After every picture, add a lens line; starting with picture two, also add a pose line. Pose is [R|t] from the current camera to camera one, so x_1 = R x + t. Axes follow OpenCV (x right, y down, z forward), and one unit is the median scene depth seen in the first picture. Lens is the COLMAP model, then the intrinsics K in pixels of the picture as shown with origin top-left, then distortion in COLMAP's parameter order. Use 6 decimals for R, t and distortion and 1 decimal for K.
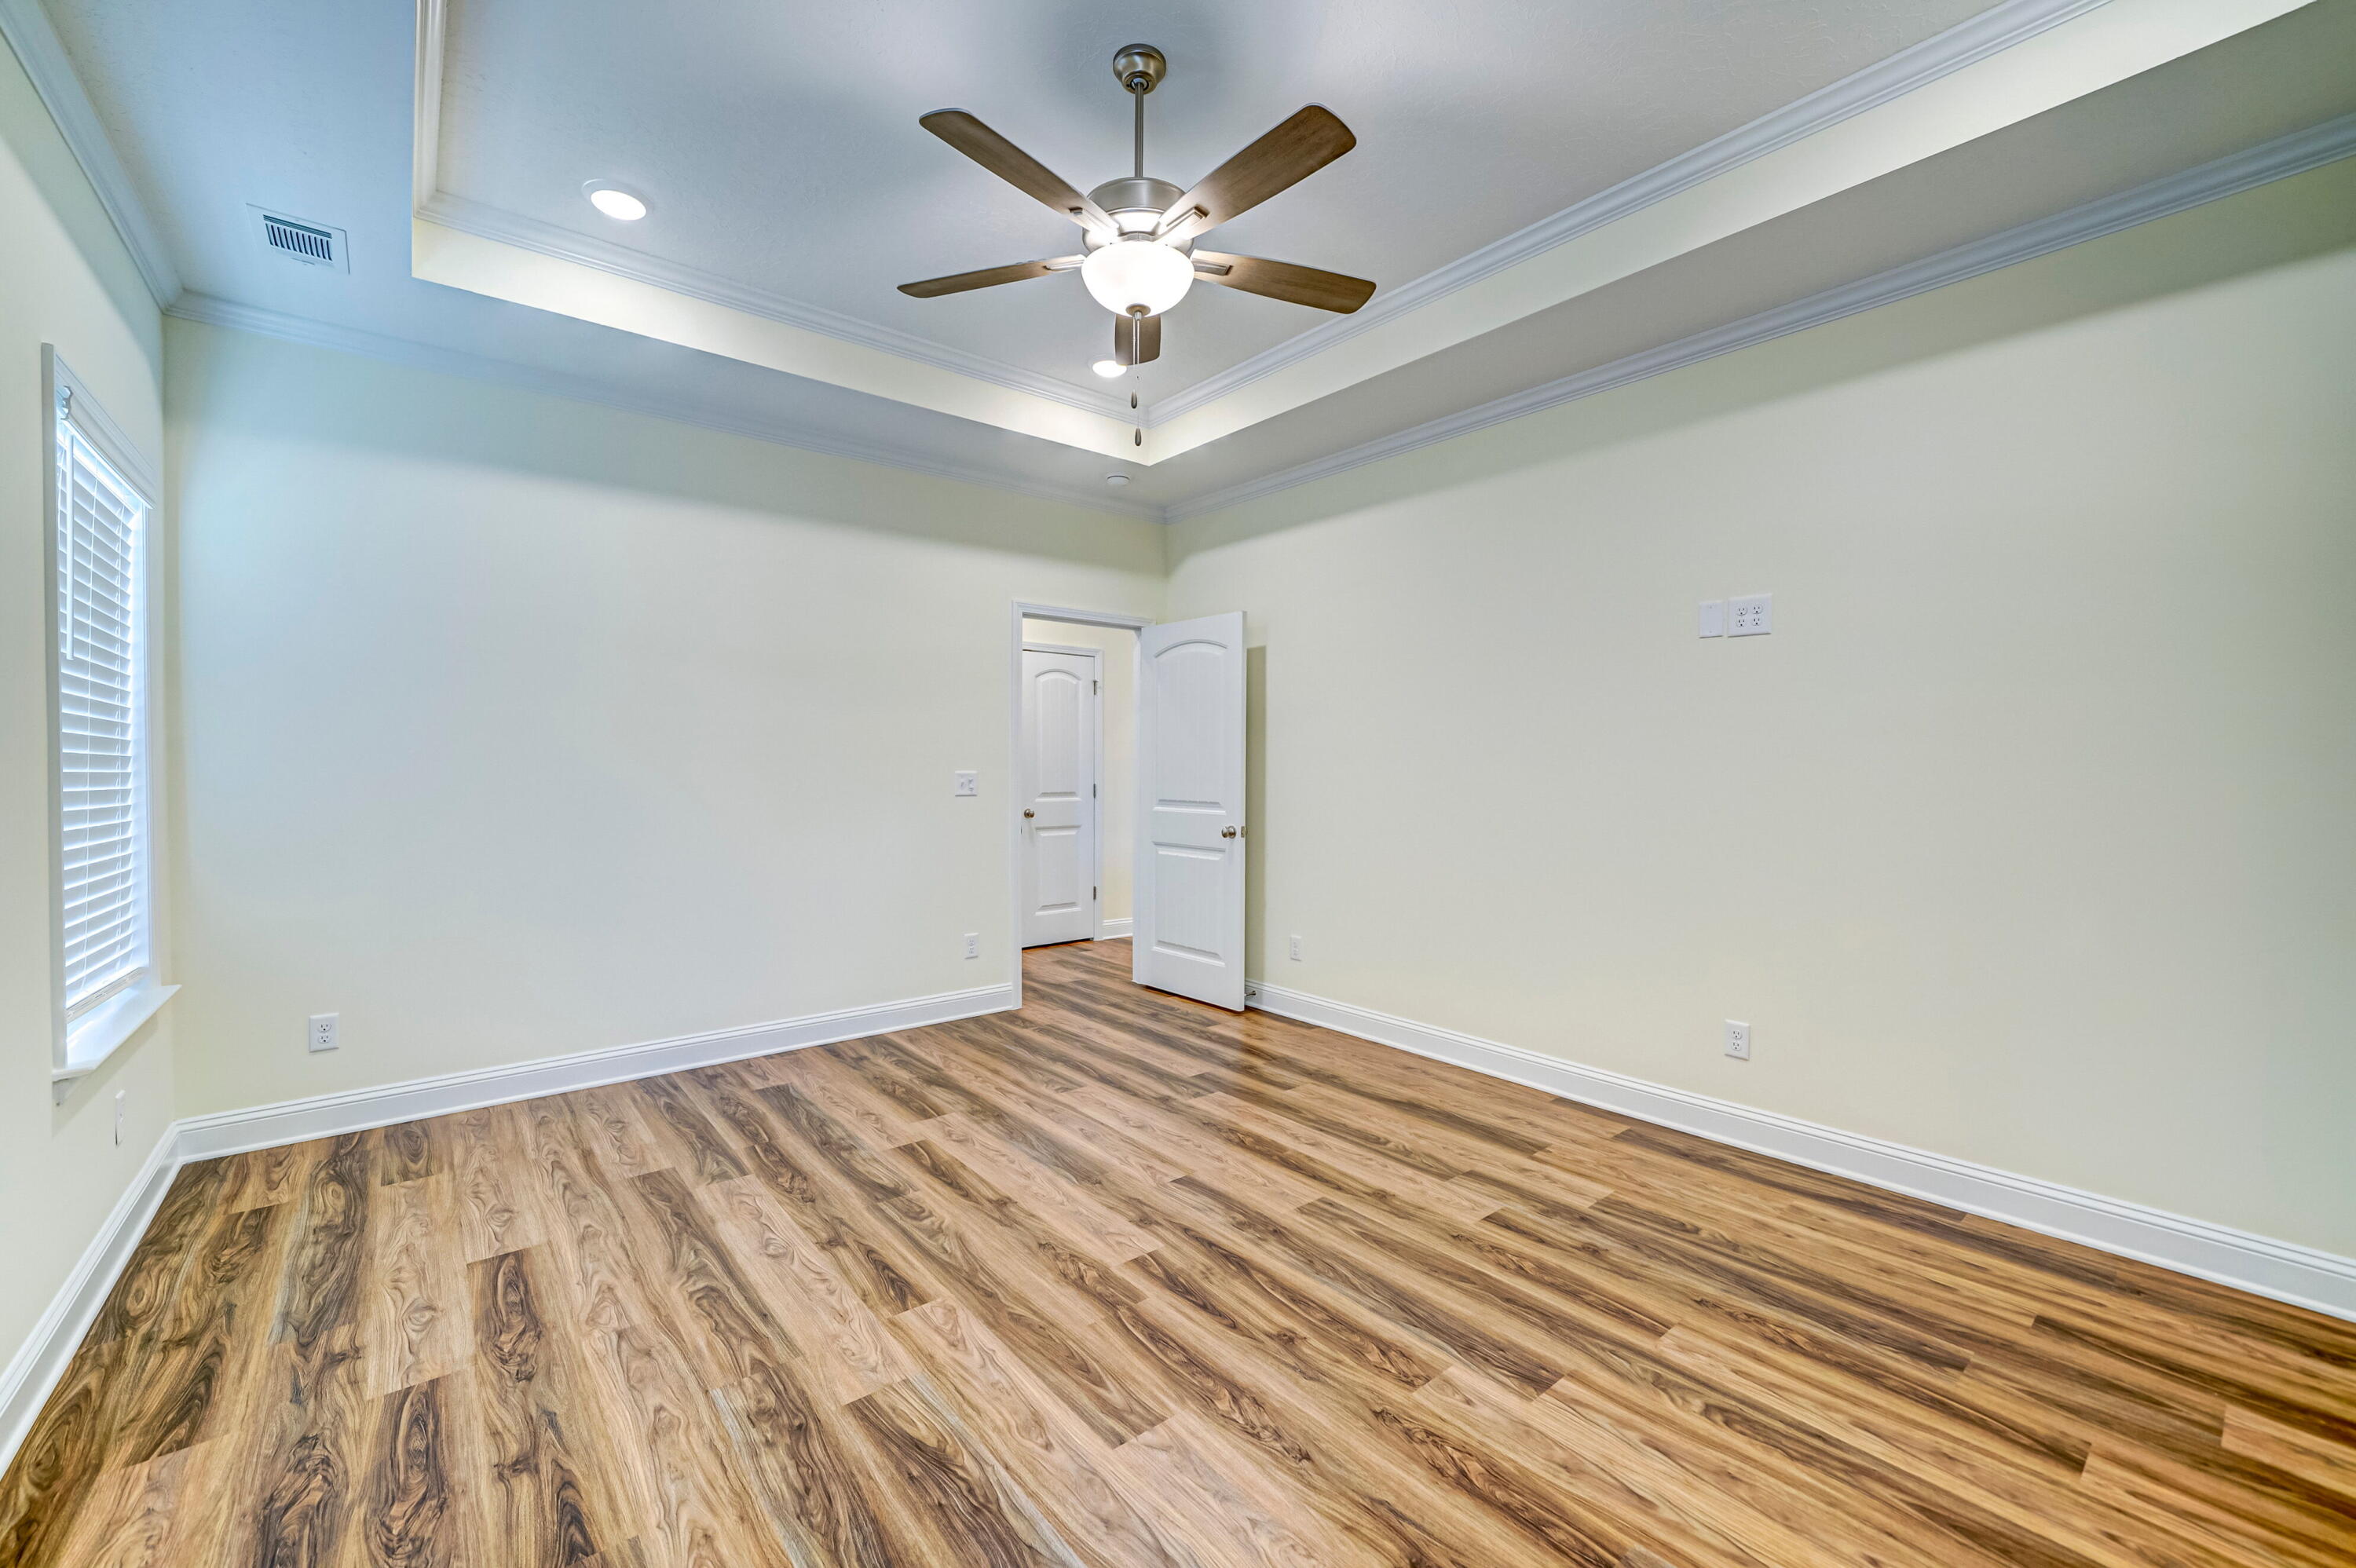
lens RADIAL K [[927.8, 0, 1158.2], [0, 927.8, 797.3], [0, 0, 1]] dist [-0.005595, 0.000672]
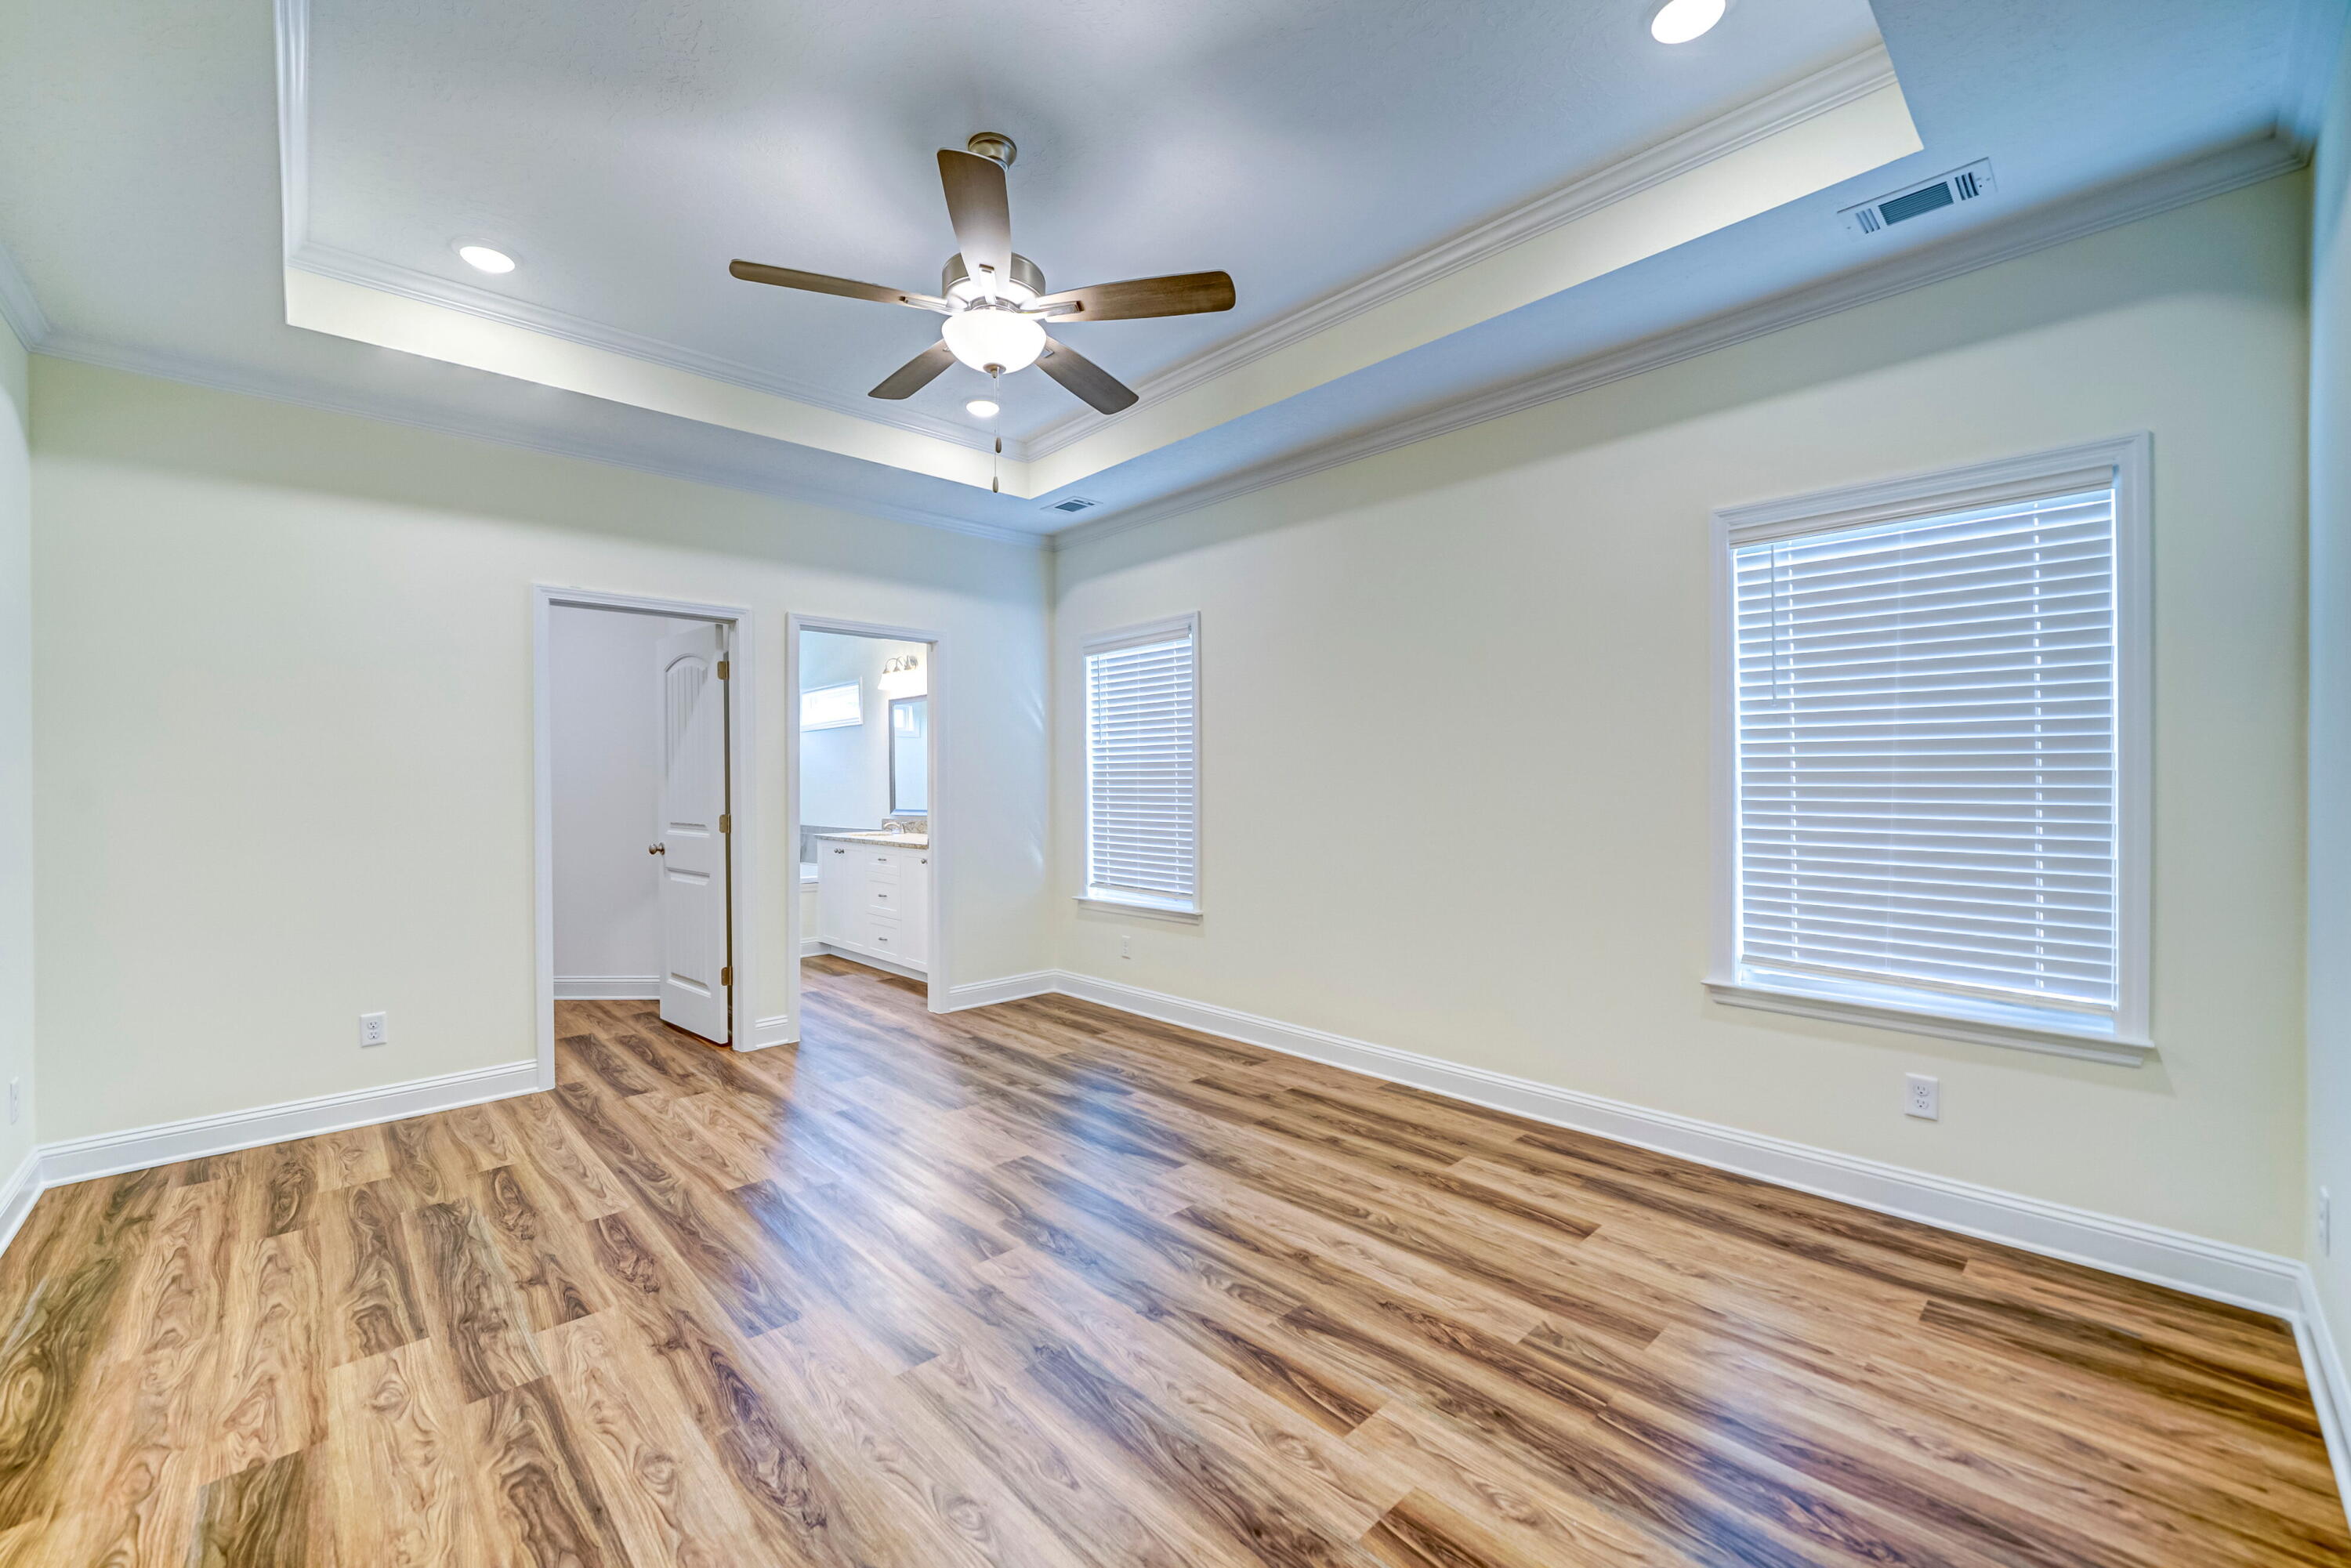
lens RADIAL K [[925.9, 0, 1155.7], [0, 925.9, 797.3], [0, 0, 1]] dist [-0.005595, 0.000672]
pose [[-0.997358, 0.006076, -0.072385, -0.123820], [0.002543, 0.998805, 0.048808, -0.070384], [0.072595, 0.048495, -0.996182, 1.997766]]
